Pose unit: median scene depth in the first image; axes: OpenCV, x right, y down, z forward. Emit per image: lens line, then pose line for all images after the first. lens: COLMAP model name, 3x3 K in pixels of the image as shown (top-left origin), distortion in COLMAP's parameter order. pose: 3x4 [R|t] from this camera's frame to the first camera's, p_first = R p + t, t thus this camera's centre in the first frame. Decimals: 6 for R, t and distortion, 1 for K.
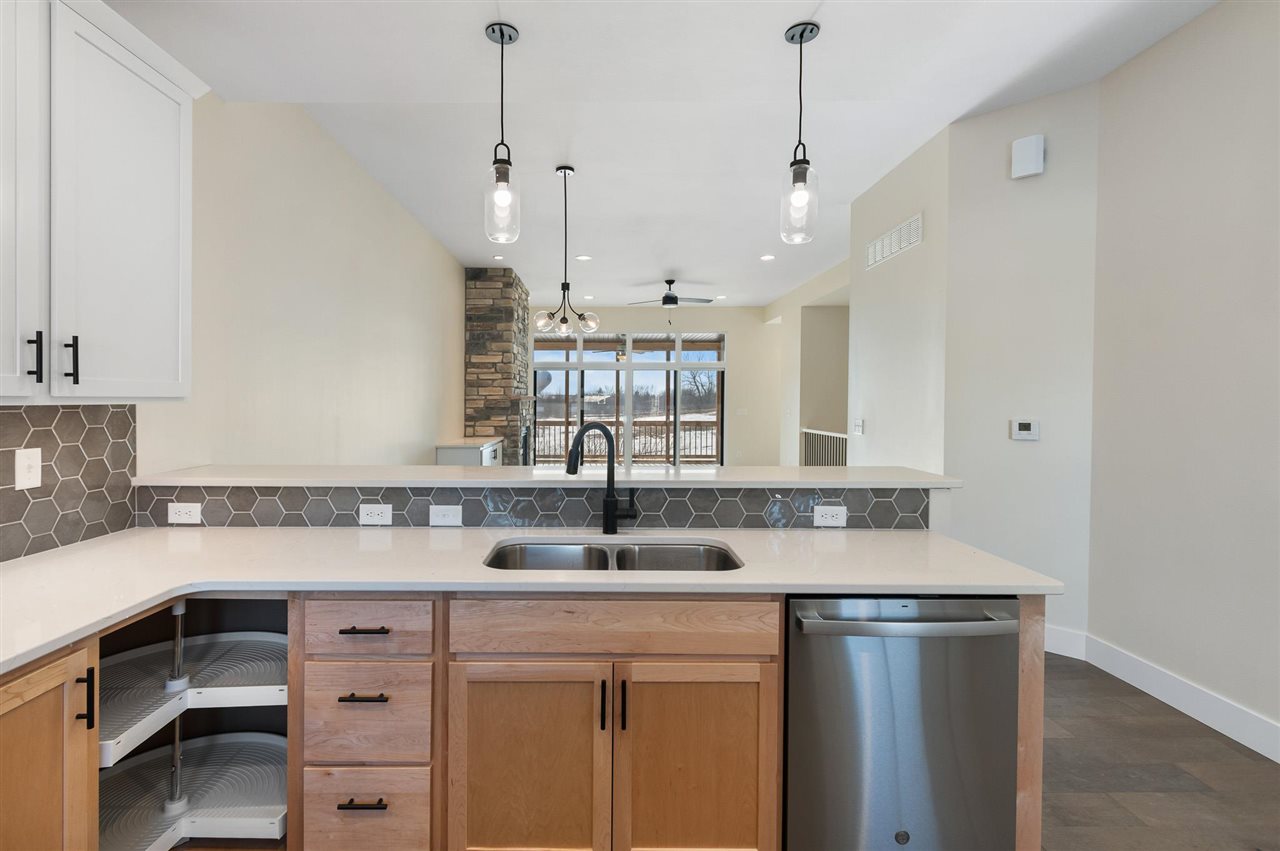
lens RADIAL K [[578.3, 0, 638.5], [0, 578.3, 406.5], [0, 0, 1]] dist [-0.002343, -0.000109]
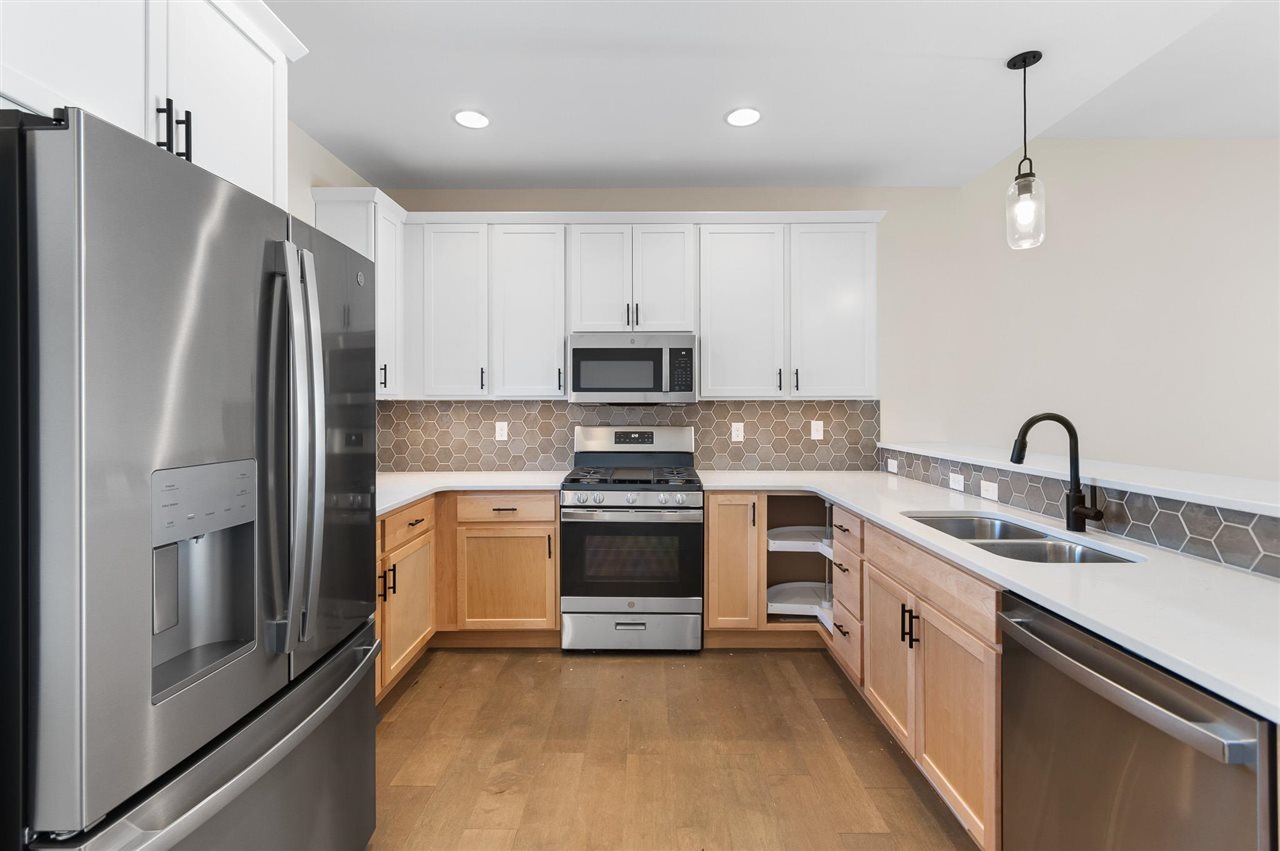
lens RADIAL K [[578.3, 0, 638.5], [0, 578.3, 406.5], [0, 0, 1]] dist [-0.002343, -0.000109]
pose [[-0.006172, -0.000836, -0.999981, 0.890328], [-0.005707, 0.999983, -0.000800, 0.020052], [0.999965, 0.005702, -0.006177, 0.283301]]
